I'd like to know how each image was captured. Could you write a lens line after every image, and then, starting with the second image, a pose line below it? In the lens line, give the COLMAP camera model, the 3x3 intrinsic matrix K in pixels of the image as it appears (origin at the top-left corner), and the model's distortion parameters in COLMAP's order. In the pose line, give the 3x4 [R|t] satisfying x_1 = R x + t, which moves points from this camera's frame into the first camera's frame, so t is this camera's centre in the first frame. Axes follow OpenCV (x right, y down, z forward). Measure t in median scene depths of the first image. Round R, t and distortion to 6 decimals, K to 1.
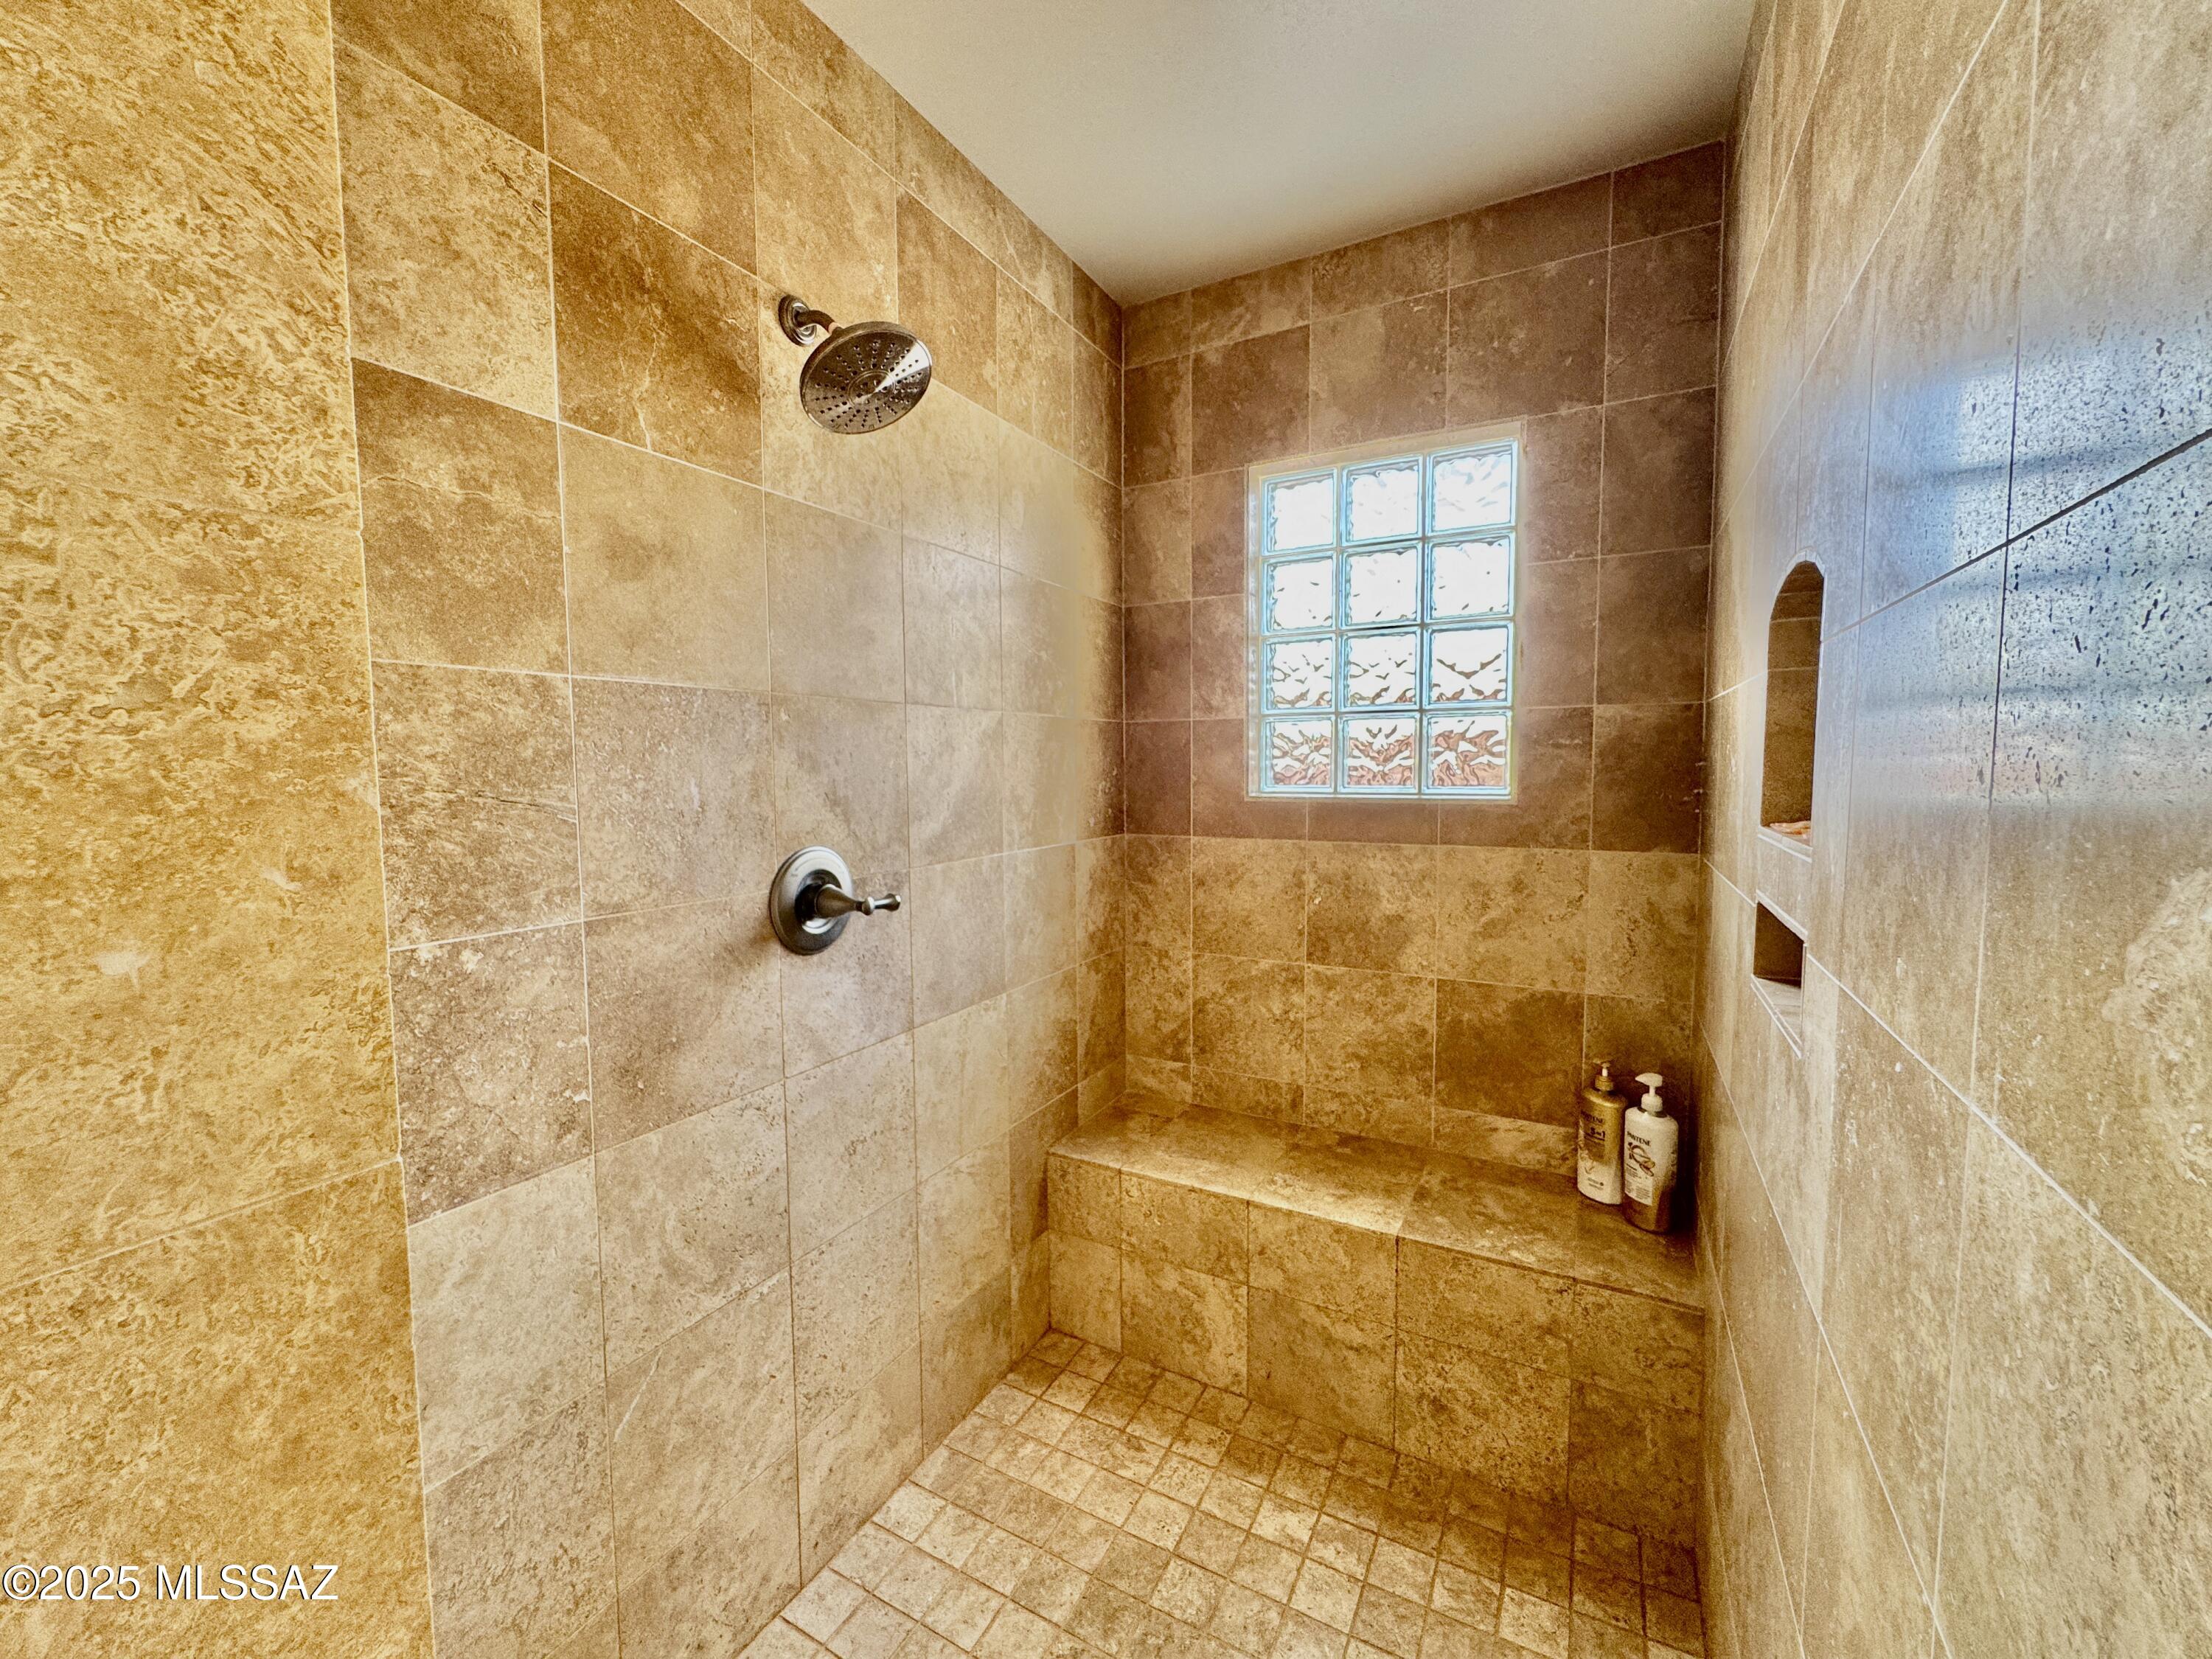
lens RADIAL K [[891.1, 0, 1104.2], [0, 891.1, 829.0], [0, 0, 1]] dist [-0.002392, -0.000024]
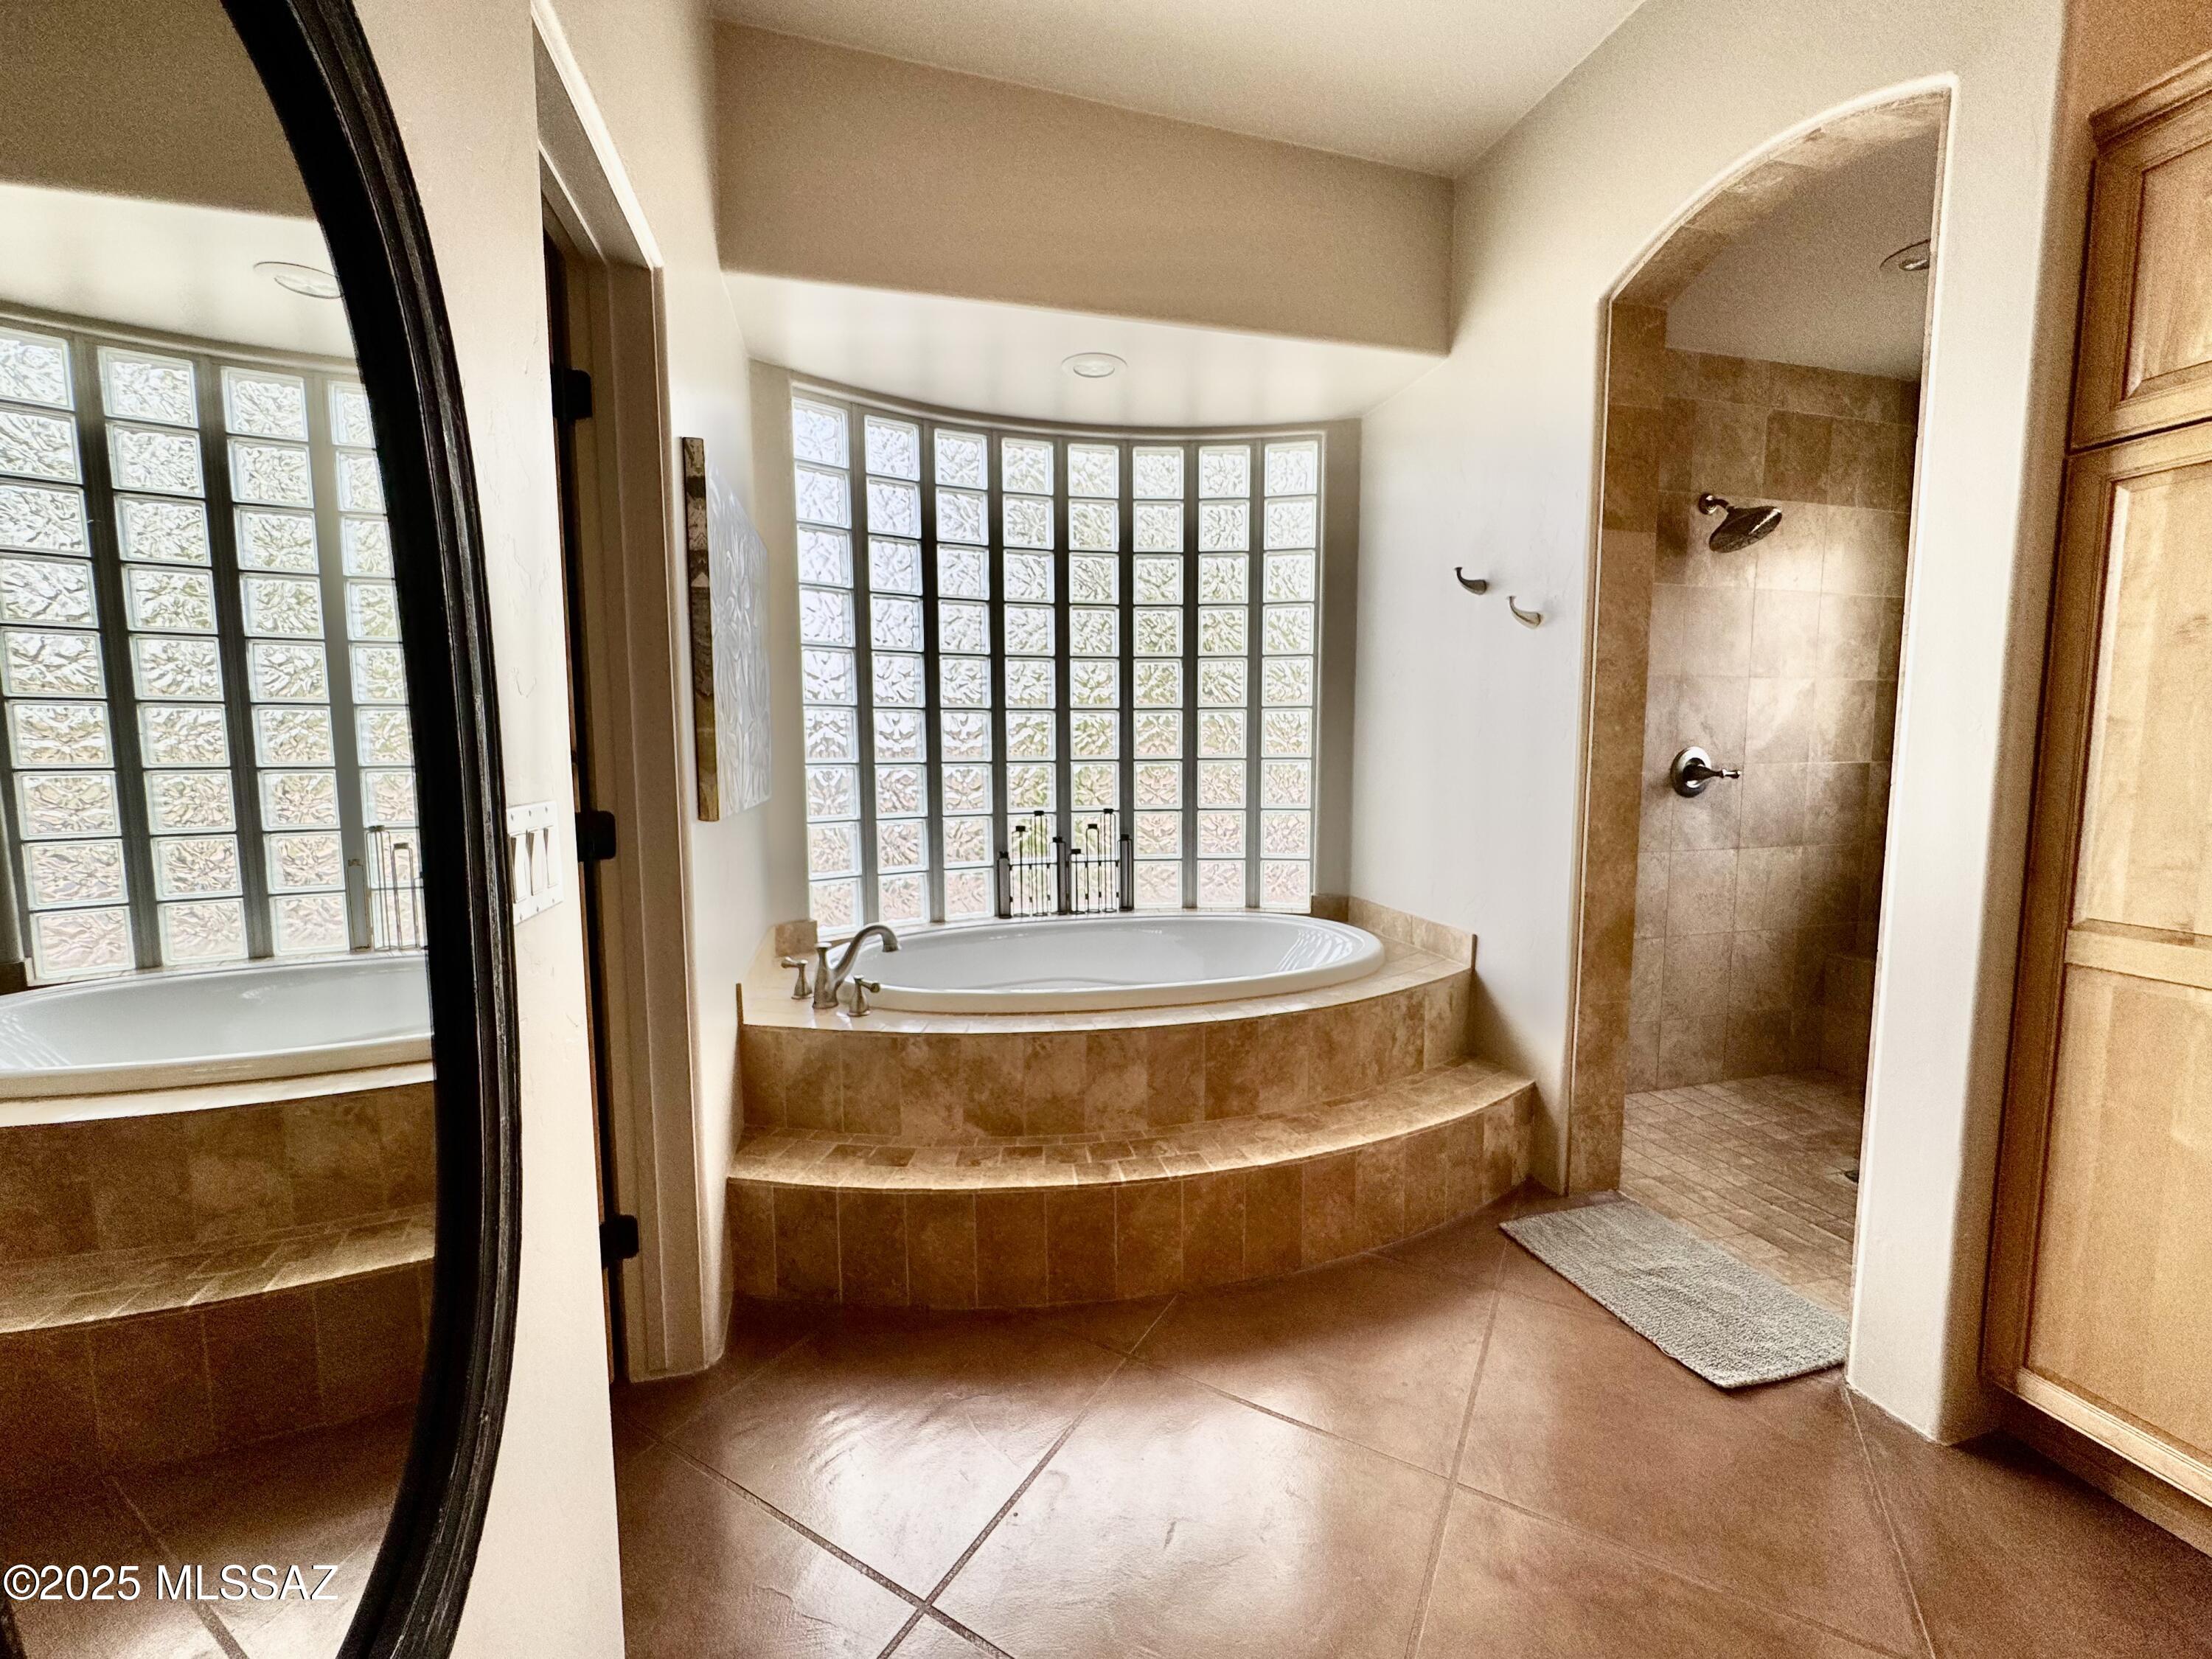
lens RADIAL K [[891.1, 0, 1108.8], [0, 891.1, 831.7], [0, 0, 1]] dist [-0.002392, -0.000024]
pose [[0.692271, 0.074009, -0.717833, 0.250349], [-0.051188, 0.997258, 0.053453, 0.179055], [0.719820, -0.000260, 0.694160, -1.491949]]
